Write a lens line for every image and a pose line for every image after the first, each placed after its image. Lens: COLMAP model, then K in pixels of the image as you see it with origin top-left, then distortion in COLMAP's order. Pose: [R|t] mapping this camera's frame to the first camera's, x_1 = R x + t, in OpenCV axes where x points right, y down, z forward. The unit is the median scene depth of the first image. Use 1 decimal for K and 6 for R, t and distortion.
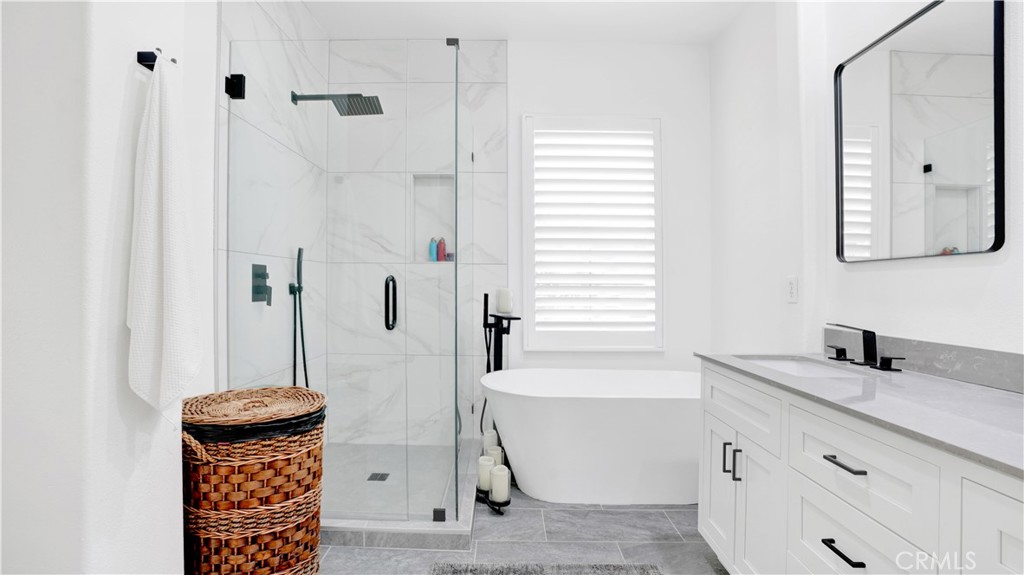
lens RADIAL K [[474.4, 0, 520.3], [0, 474.4, 283.9], [0, 0, 1]] dist [-0.030167, 0.000955]
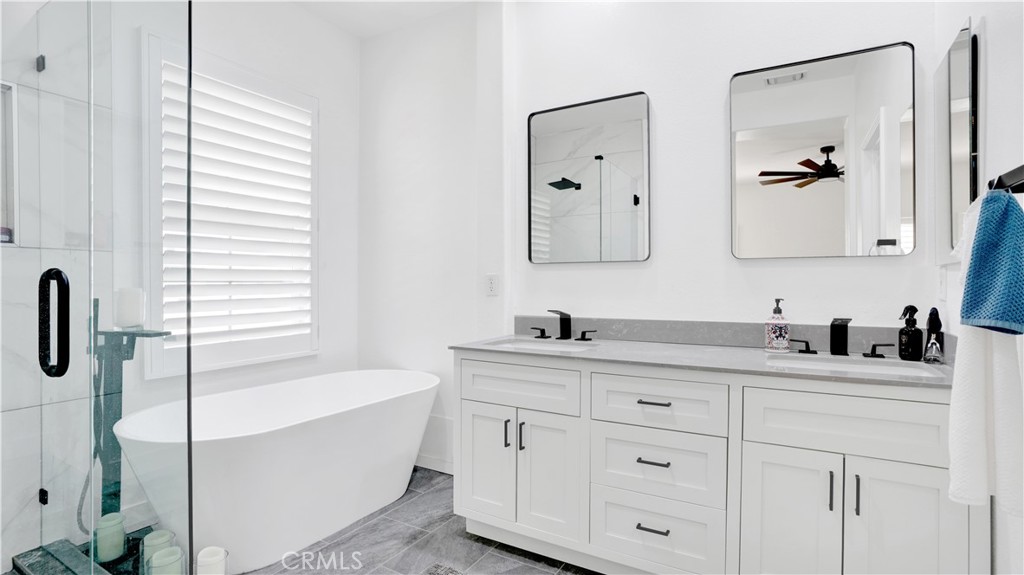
lens RADIAL K [[474.4, 0, 515.0], [0, 474.4, 284.9], [0, 0, 1]] dist [-0.030167, 0.000955]
pose [[0.529107, -0.014144, 0.848437, -0.425002], [0.003725, 0.999890, 0.014345, -0.005583], [-0.848547, -0.004430, 0.529101, 0.306406]]
